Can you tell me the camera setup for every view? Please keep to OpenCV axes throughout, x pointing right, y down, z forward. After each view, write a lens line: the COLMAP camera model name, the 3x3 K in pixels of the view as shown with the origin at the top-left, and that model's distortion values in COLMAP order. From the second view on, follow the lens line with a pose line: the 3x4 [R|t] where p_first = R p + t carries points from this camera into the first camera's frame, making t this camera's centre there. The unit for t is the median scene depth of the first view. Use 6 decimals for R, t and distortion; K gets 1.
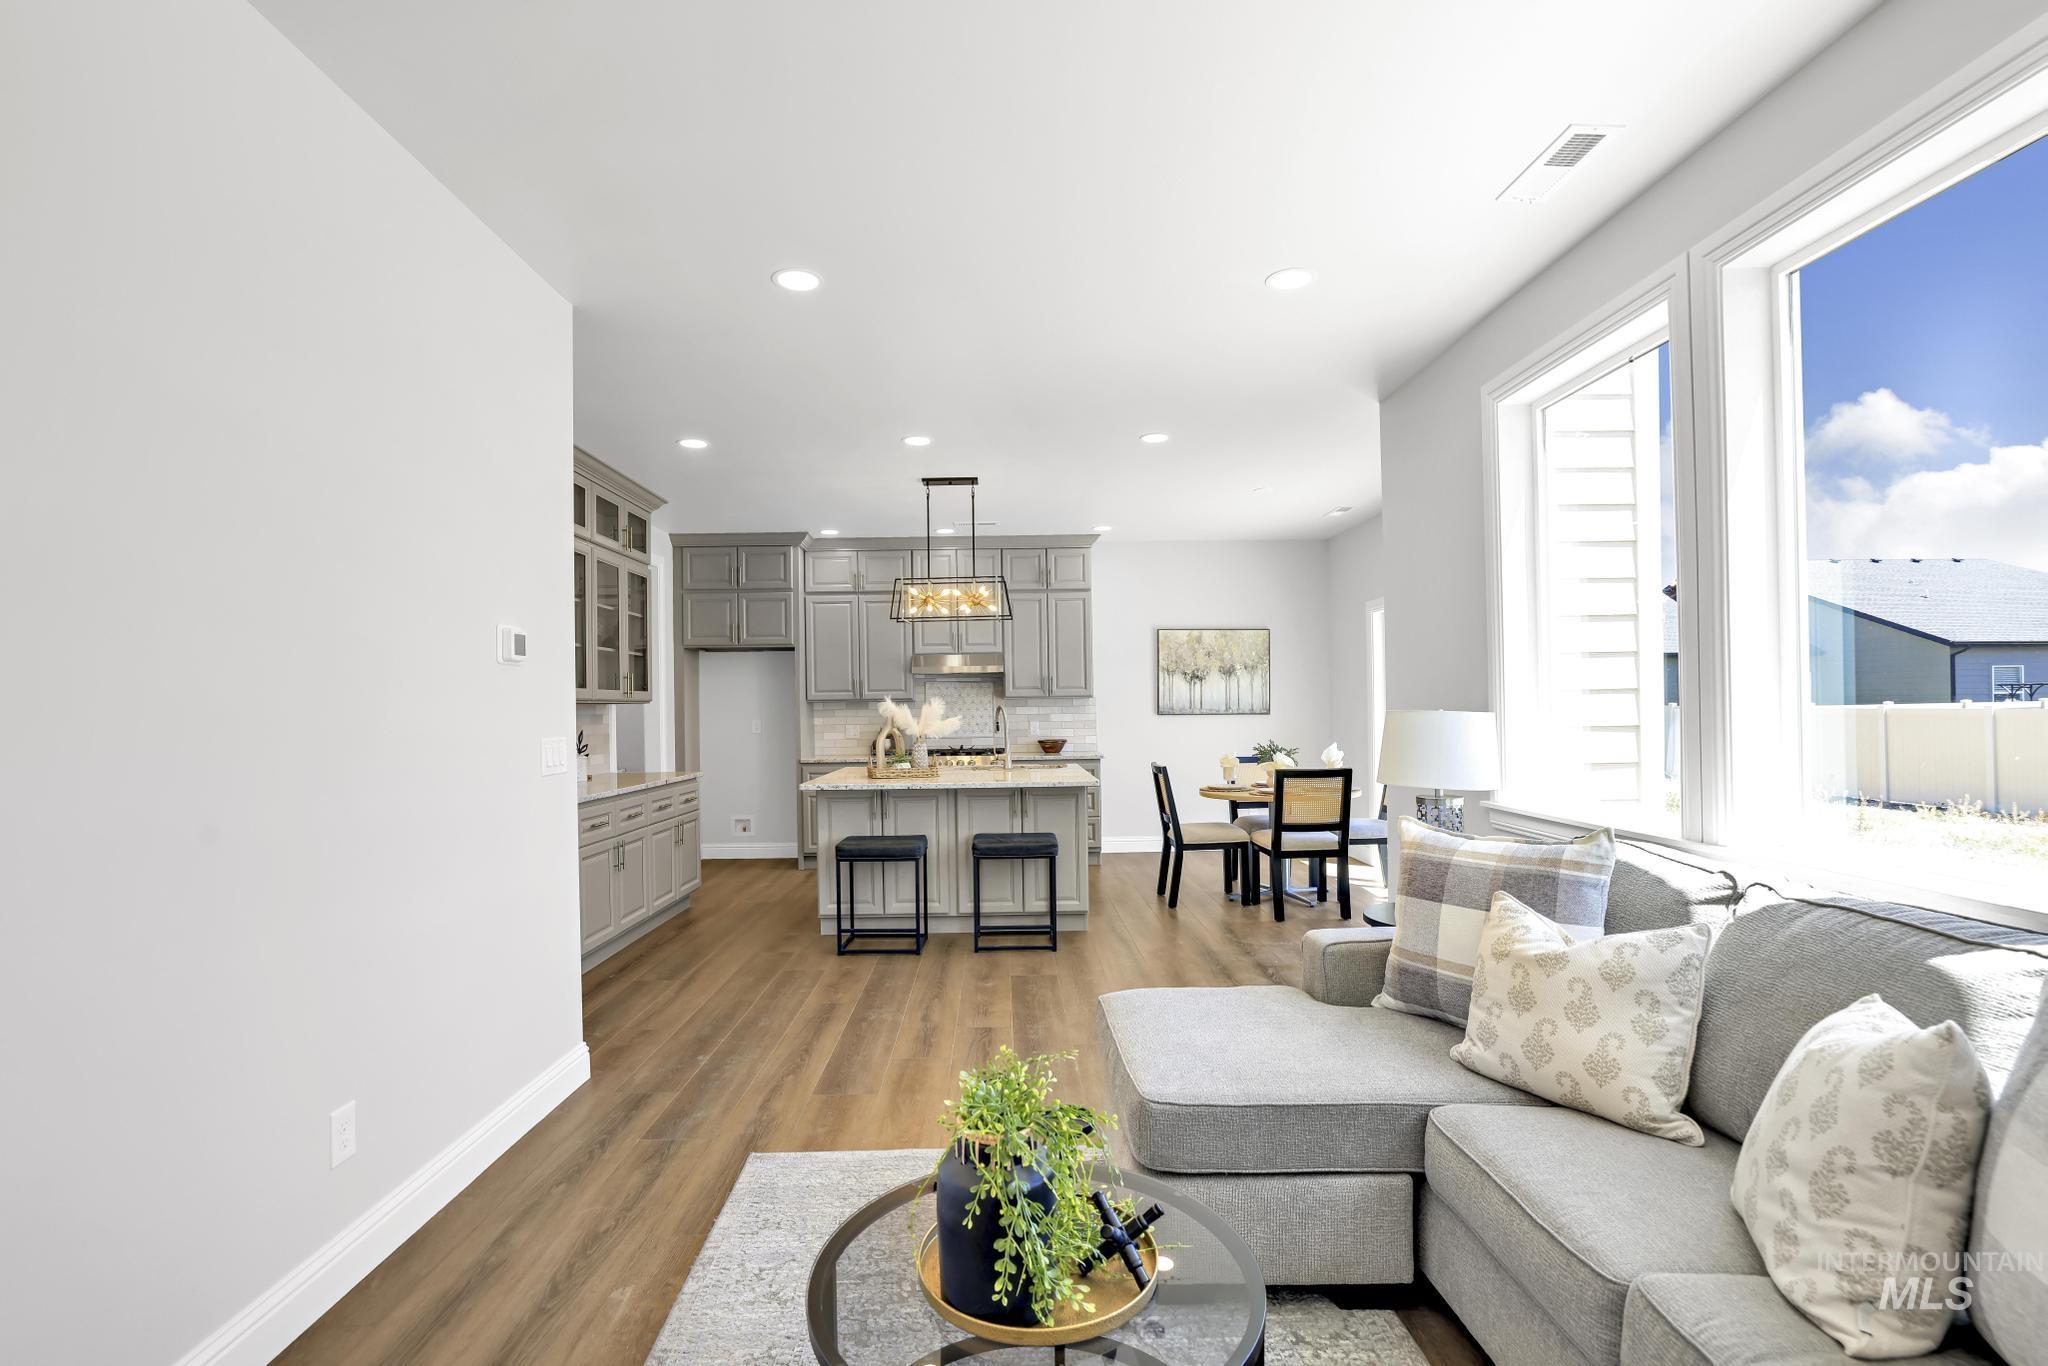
lens RADIAL K [[919.7, 0, 1014.5], [0, 919.7, 702.8], [0, 0, 1]] dist [-0.048716, 0.019469]
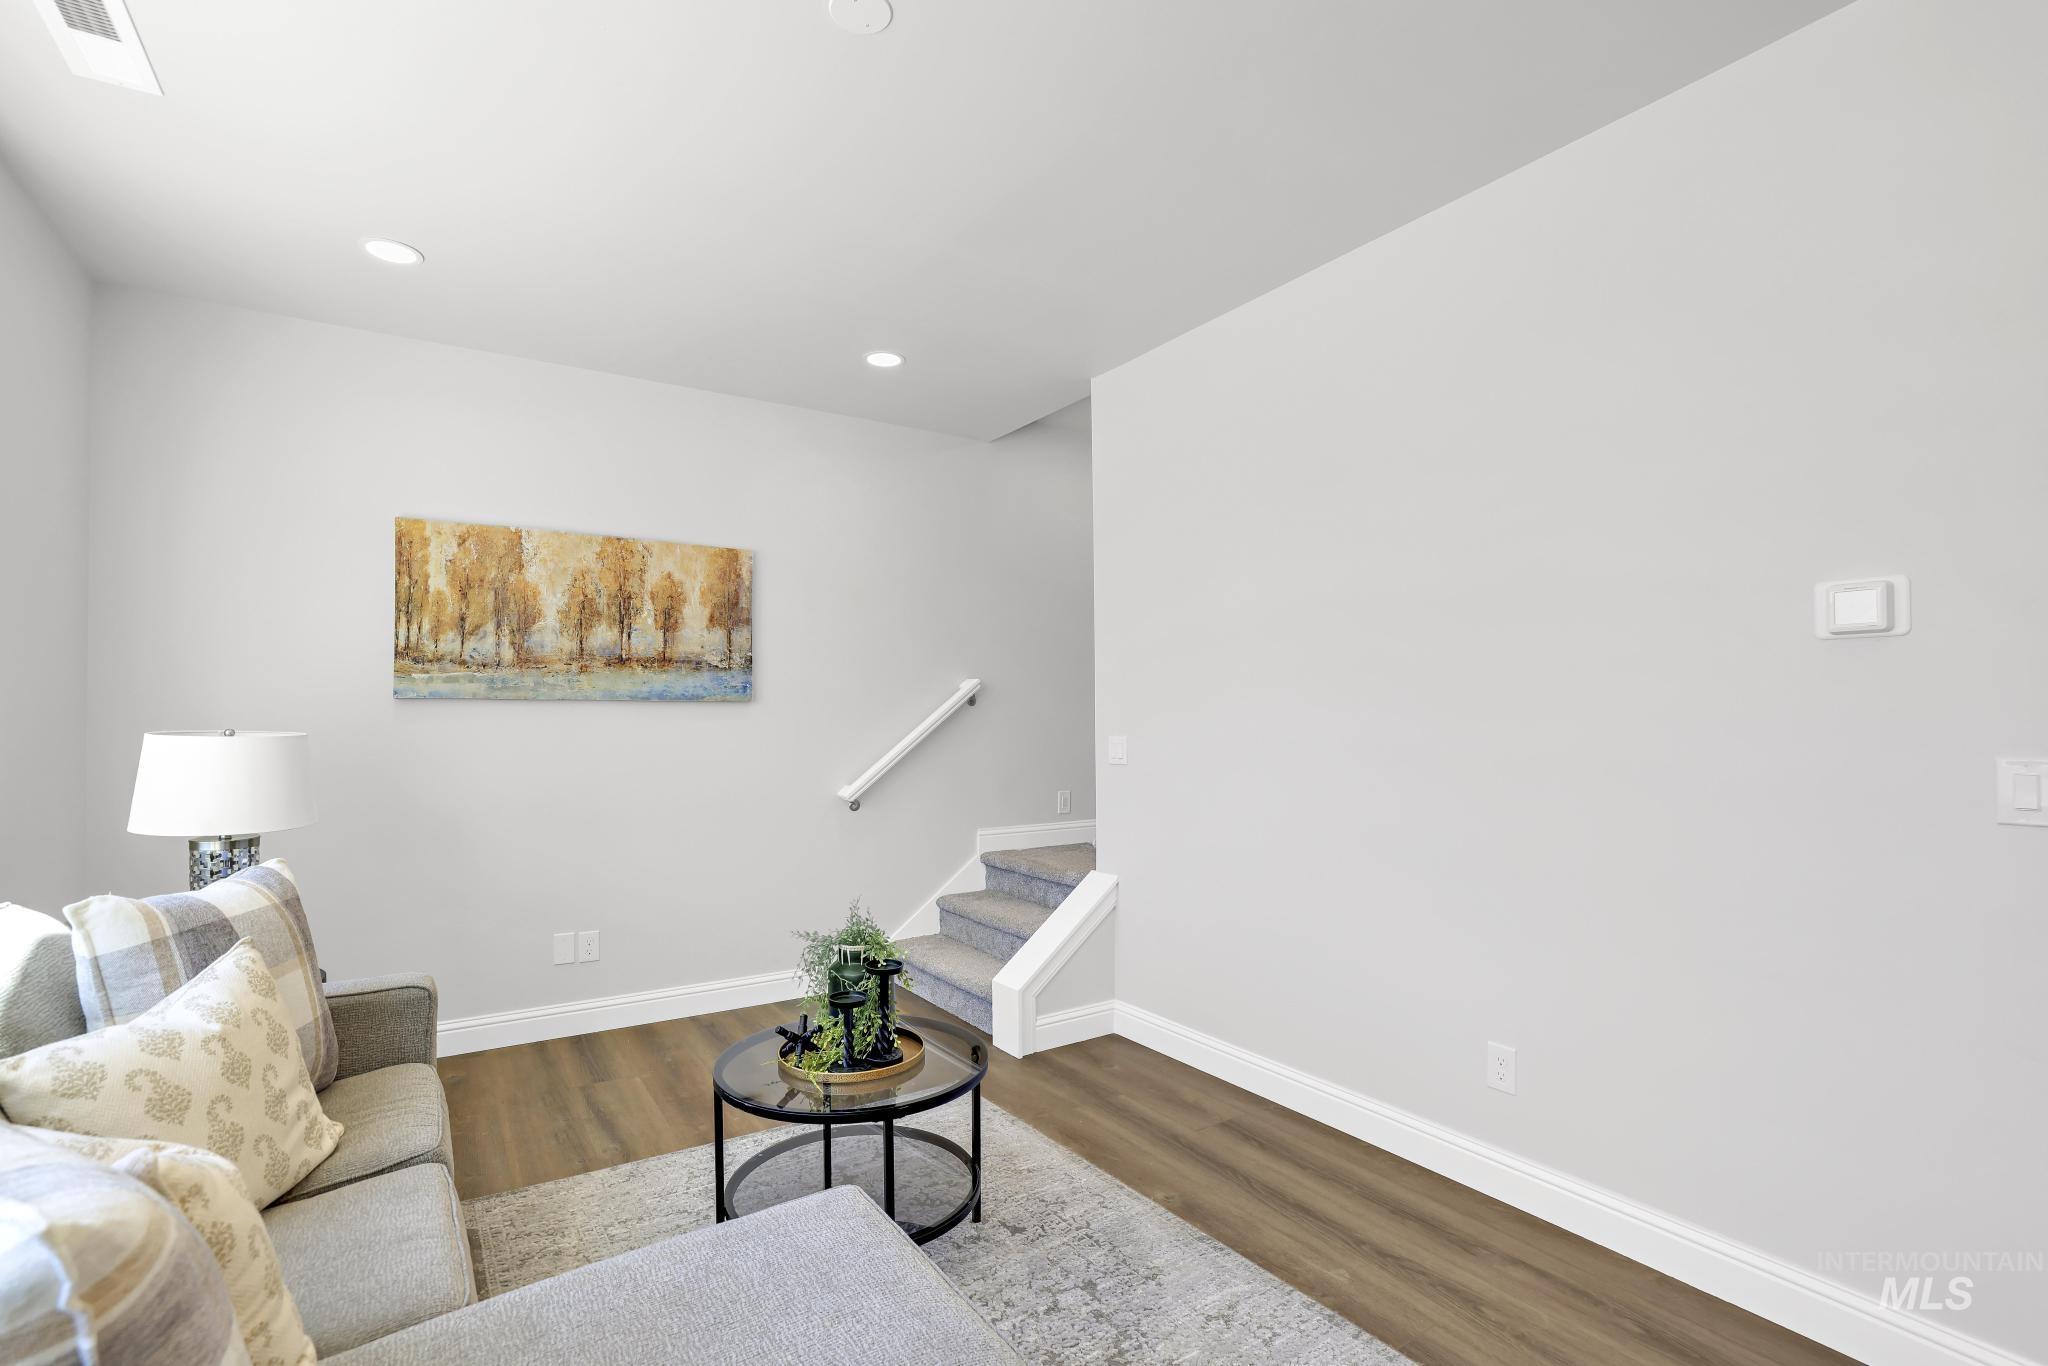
lens RADIAL K [[919.7, 0, 1020.0], [0, 919.7, 700.0], [0, 0, 1]] dist [-0.048716, 0.019469]
pose [[-0.846171, 0.008454, -0.532845, 0.228129], [0.022569, 0.999546, -0.019981, 0.003304], [0.532434, -0.028933, -0.845977, 0.915561]]
